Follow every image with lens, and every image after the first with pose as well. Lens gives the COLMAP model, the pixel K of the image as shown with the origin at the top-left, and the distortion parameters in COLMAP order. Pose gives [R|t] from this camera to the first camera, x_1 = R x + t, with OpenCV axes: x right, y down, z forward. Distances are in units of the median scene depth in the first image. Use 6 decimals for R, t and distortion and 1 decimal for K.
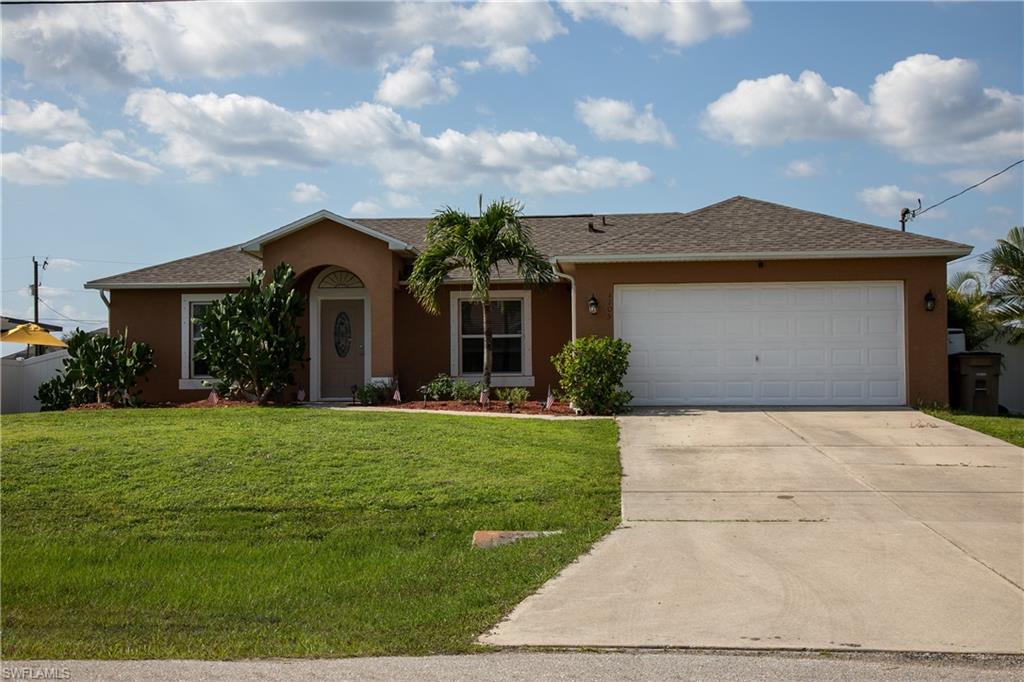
lens RADIAL K [[1346.9, 0, 505.7], [0, 1346.9, 343.2], [0, 0, 1]] dist [0.150936, 0.005353]
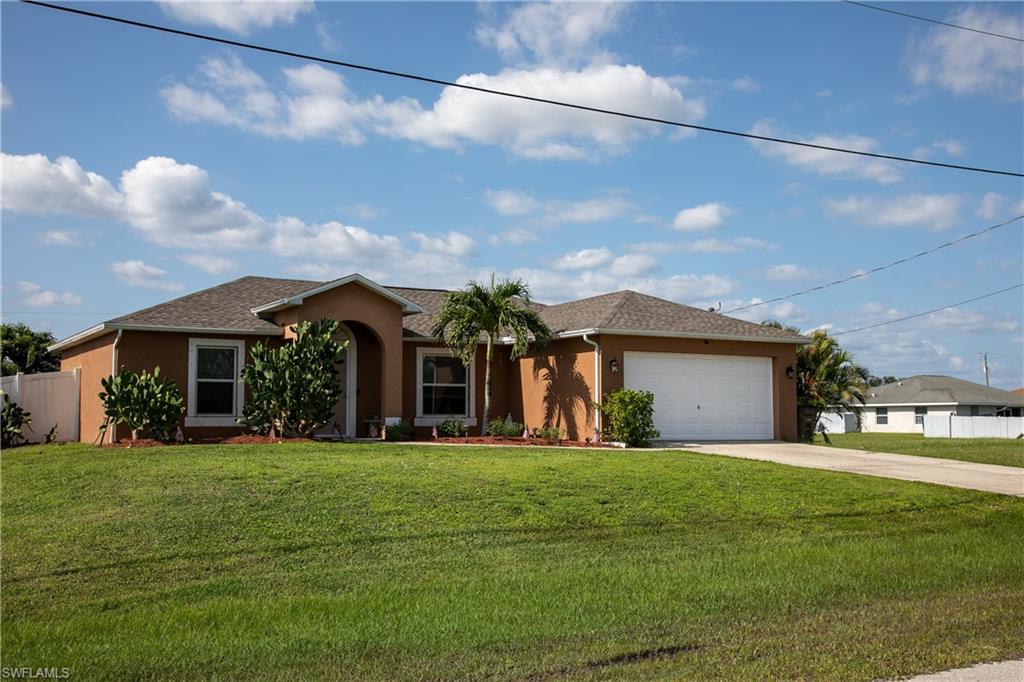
lens RADIAL K [[1132.4, 0, 512.0], [0, 1132.4, 341.0], [0, 0, 1]] dist [0.012254, -0.007593]
pose [[0.799390, 0.051325, 0.598616, -0.585056], [-0.023554, 0.998256, -0.054136, 0.009106], [-0.600350, 0.029176, 0.799205, 0.132887]]
